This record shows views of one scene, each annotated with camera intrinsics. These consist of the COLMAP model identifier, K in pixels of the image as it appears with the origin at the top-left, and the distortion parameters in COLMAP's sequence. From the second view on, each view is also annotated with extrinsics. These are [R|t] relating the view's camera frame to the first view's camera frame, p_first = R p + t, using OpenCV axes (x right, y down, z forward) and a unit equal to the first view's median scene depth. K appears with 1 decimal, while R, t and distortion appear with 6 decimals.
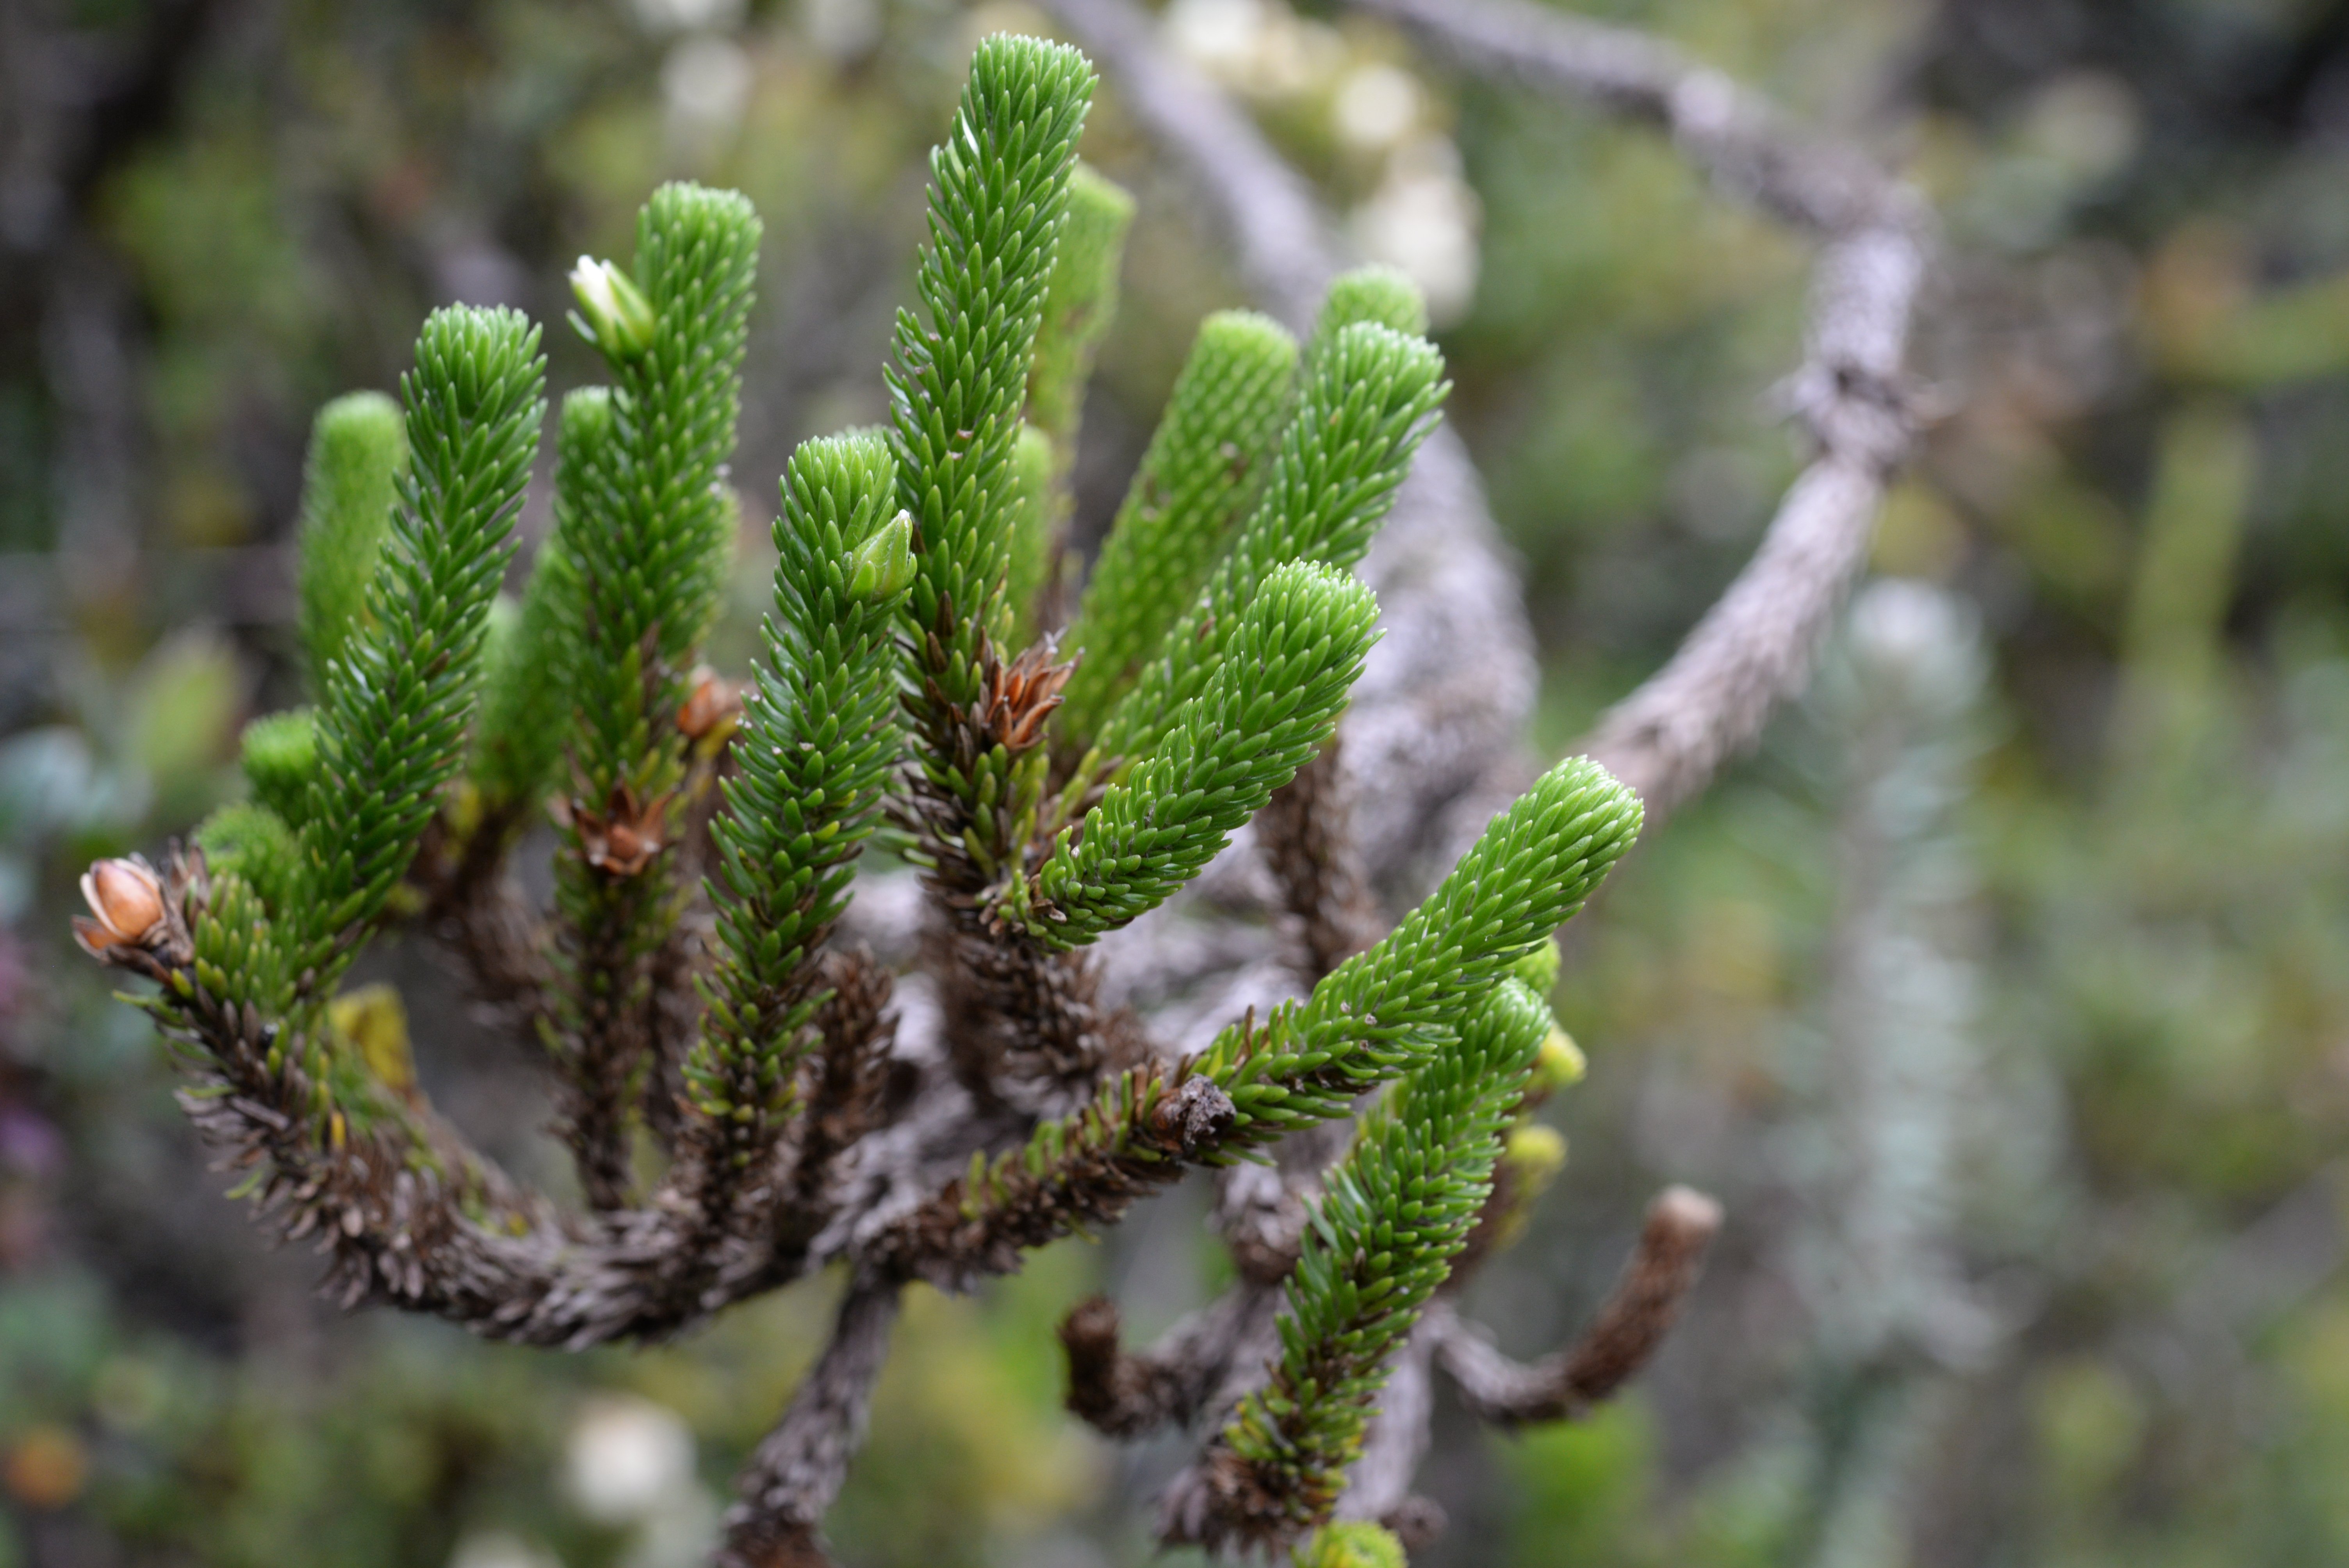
lens RADIAL K [[3927.2, 0, 1125.8], [0, 3927.2, 779.8], [0, 0, 1]] dist [-0.027765, 0.749595]
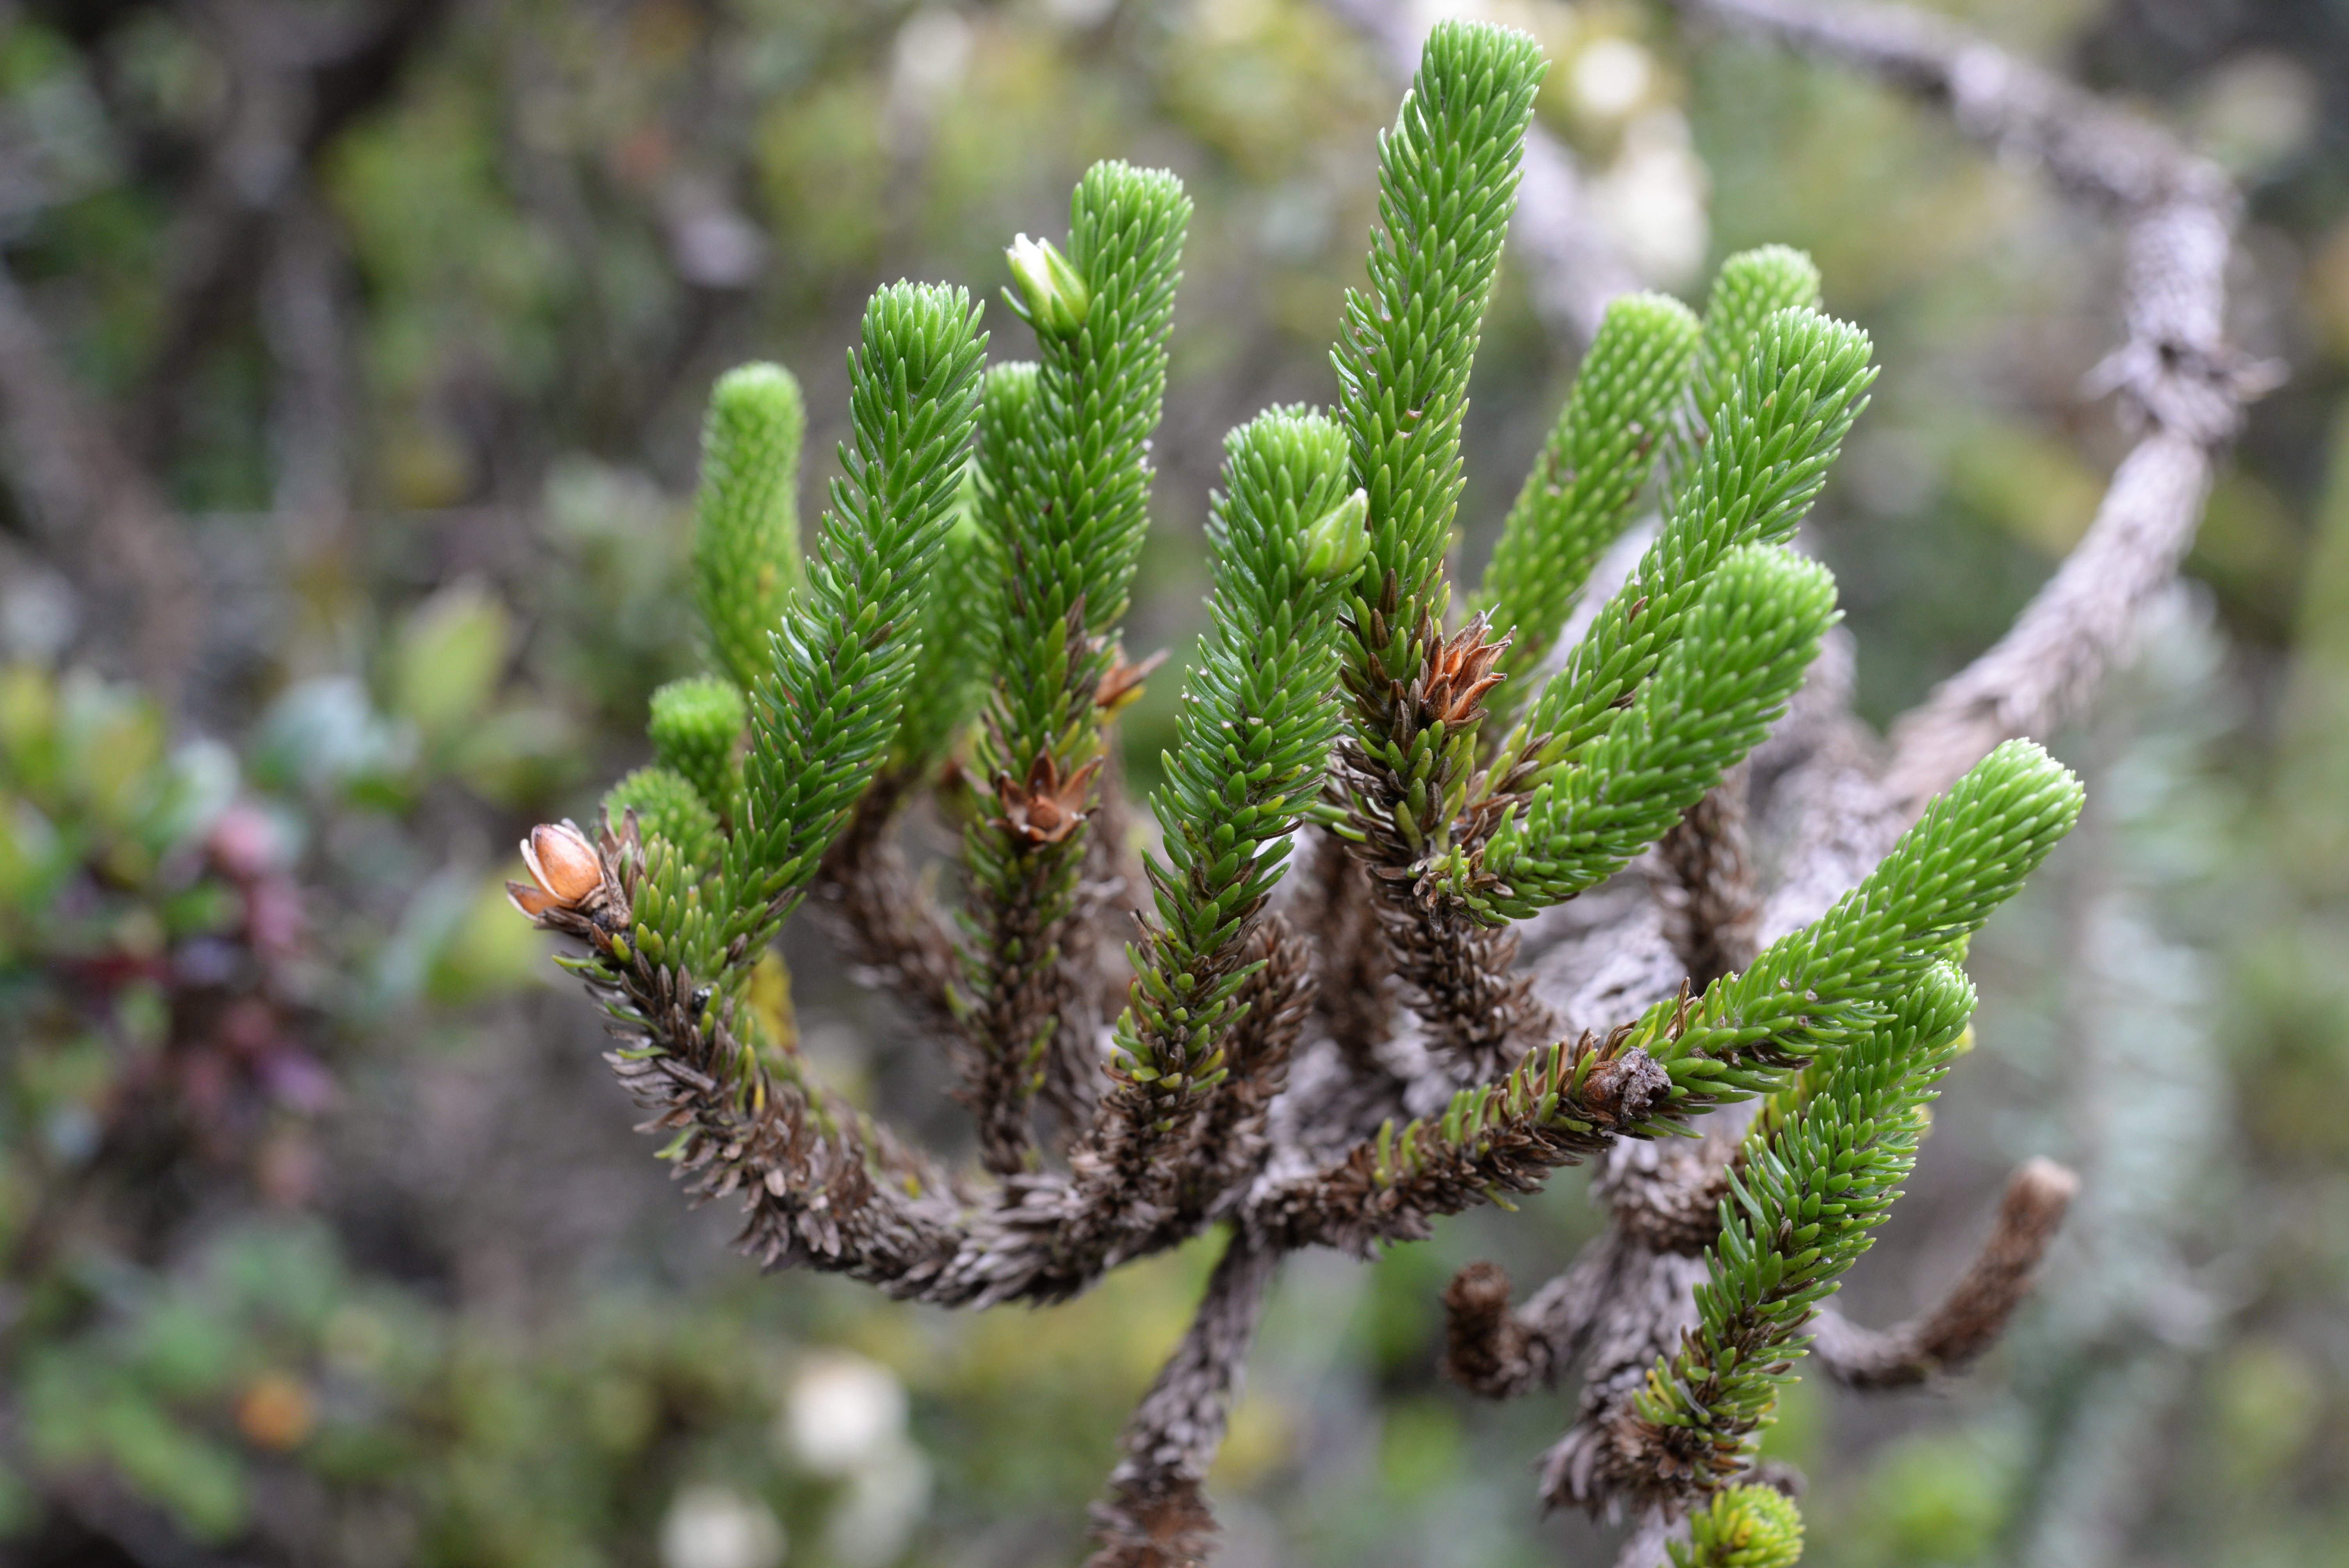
lens RADIAL K [[3927.2, 0, 1125.8], [0, 3927.2, 779.8], [0, 0, 1]] dist [-0.027765, 0.749595]
pose [[0.999949, 0.009371, 0.003654, -0.114483], [-0.009430, 0.999820, 0.016491, -0.009412], [-0.003499, -0.016525, 0.999857, -0.013185]]
